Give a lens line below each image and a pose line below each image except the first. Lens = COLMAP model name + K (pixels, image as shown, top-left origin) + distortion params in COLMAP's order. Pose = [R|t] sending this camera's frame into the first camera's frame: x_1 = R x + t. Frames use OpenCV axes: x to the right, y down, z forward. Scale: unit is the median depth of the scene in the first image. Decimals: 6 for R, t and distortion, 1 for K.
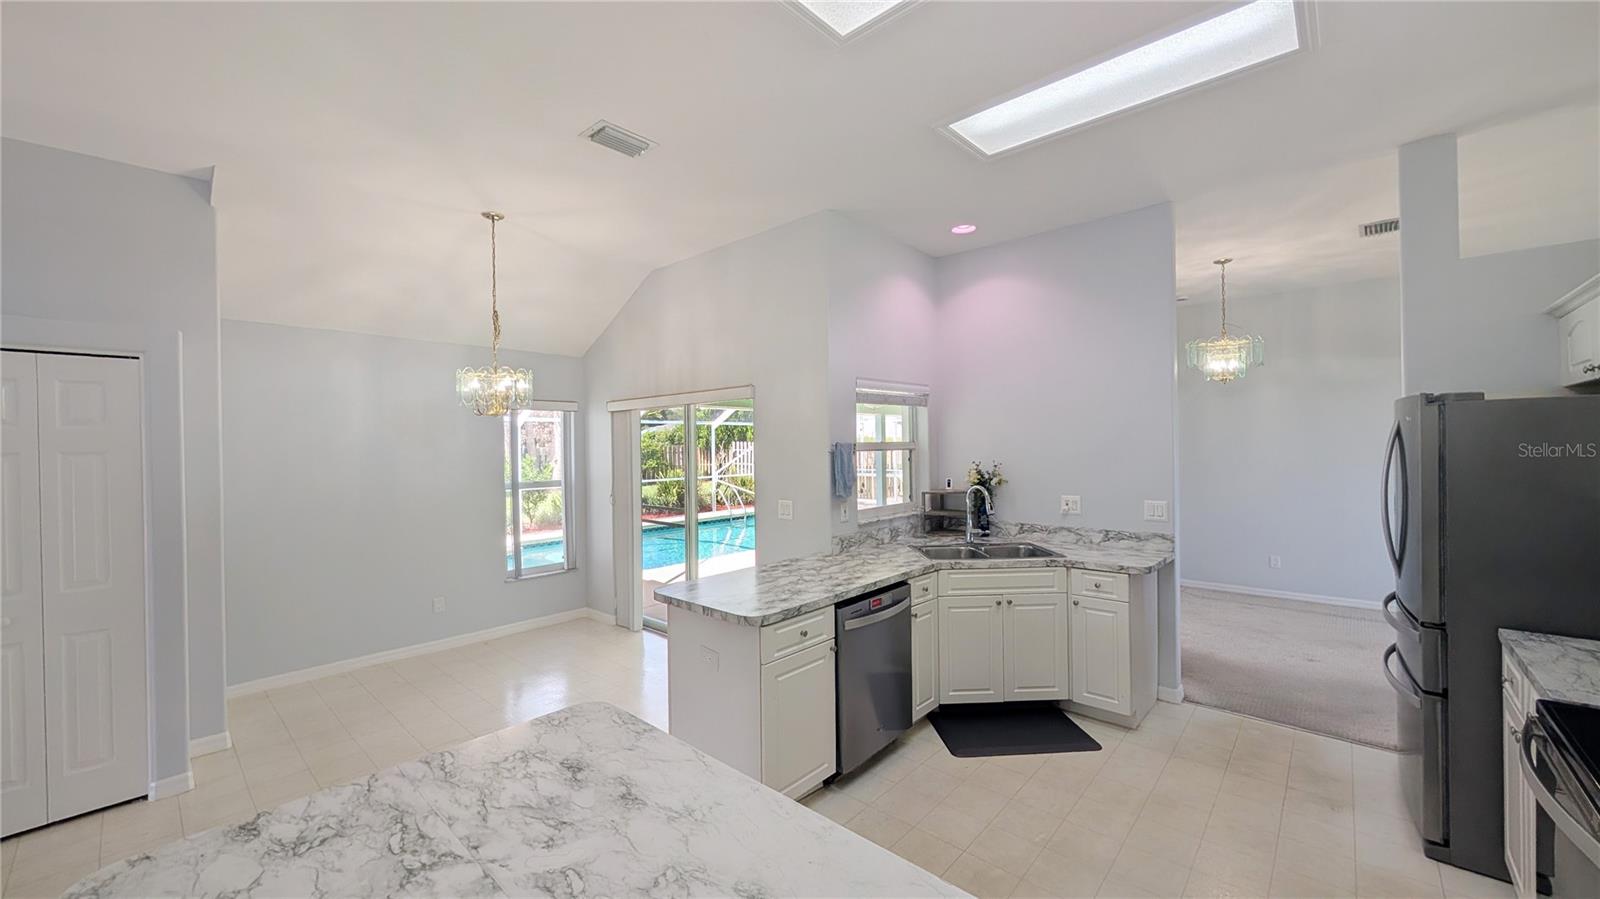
lens RADIAL K [[606.7, 0, 792.2], [0, 606.7, 446.0], [0, 0, 1]] dist [0.000304, -0.000061]
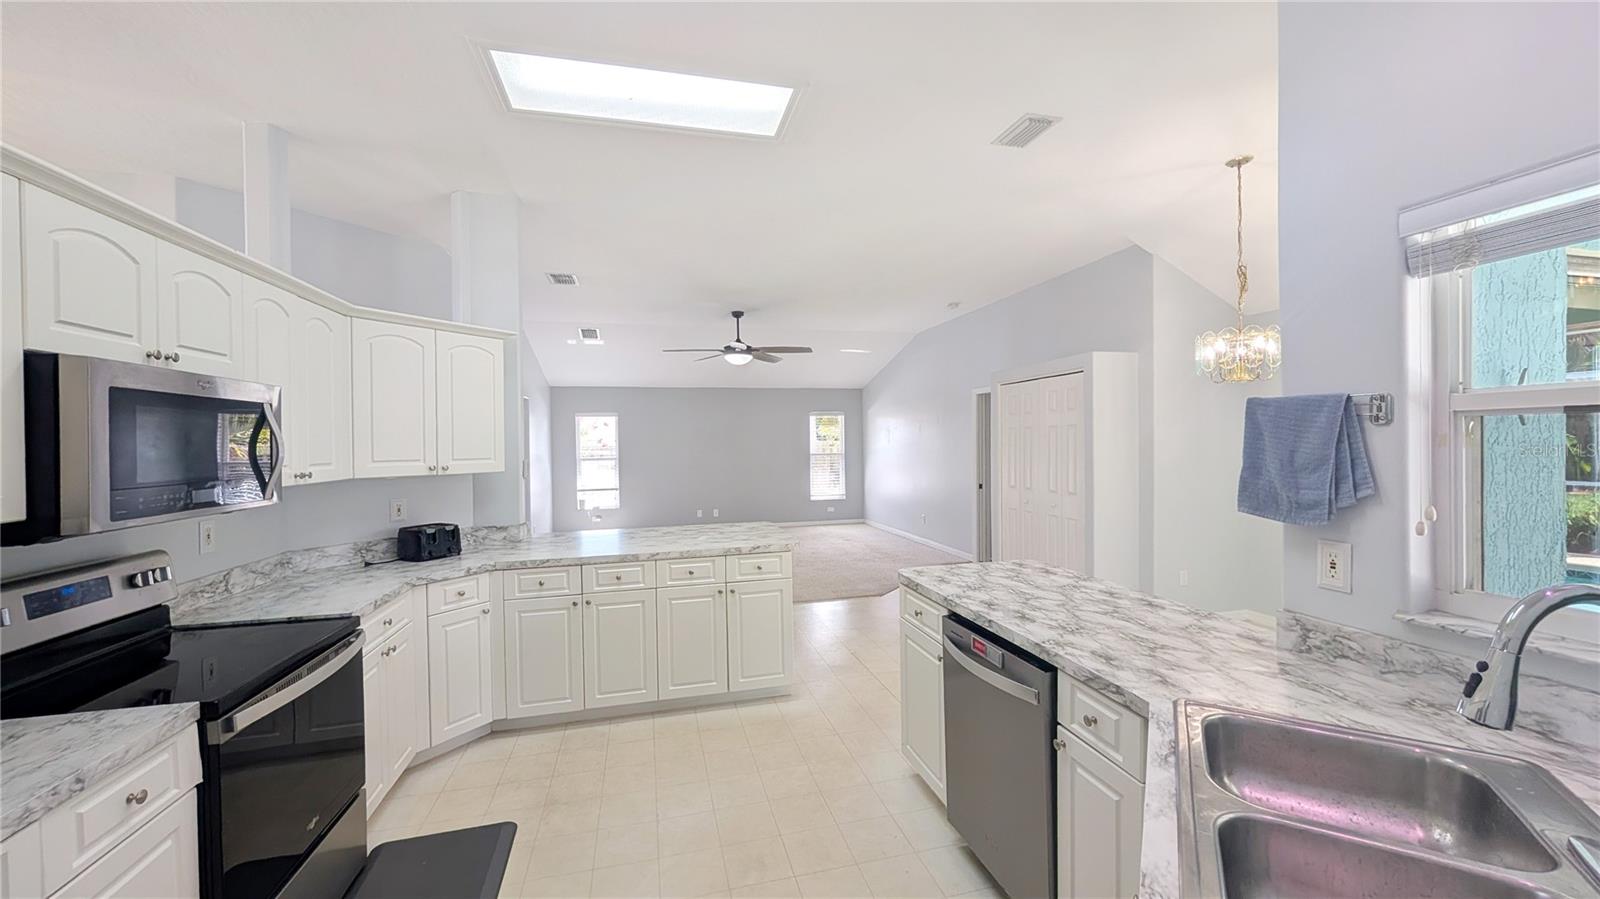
lens RADIAL K [[602.4, 0, 795.1], [0, 602.4, 446.9], [0, 0, 1]] dist [0.001170, 0.000157]
pose [[-0.554280, 0.027594, -0.831873, 0.658774], [0.017389, 0.999616, 0.021572, 0.014880], [0.832149, -0.002508, -0.554547, 0.982547]]
